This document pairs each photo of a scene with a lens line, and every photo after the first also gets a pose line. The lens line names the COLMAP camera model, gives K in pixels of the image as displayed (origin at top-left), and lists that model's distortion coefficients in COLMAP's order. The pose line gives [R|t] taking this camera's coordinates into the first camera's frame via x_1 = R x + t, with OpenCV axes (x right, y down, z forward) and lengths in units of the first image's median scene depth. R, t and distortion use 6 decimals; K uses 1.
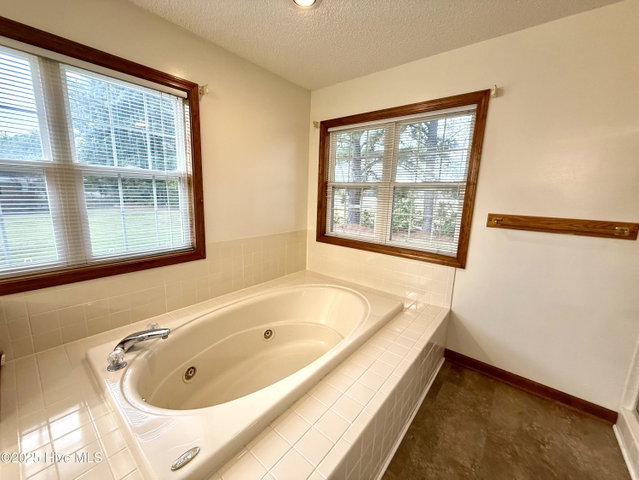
lens RADIAL K [[254.5, 0, 318.1], [0, 254.5, 239.1], [0, 0, 1]] dist [0.000583, -0.000093]
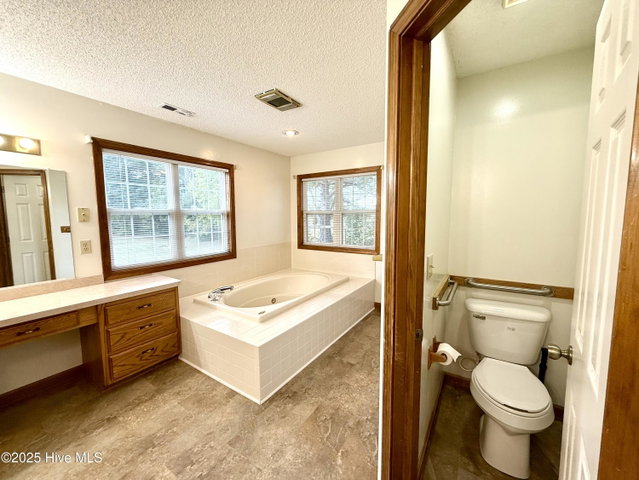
lens RADIAL K [[254.5, 0, 318.1], [0, 254.5, 239.1], [0, 0, 1]] dist [0.000583, -0.000093]
pose [[0.993652, -0.047179, 0.102130, -0.044440], [0.055774, 0.994987, -0.083009, 0.096436], [-0.097702, 0.088178, 0.991302, -0.626620]]
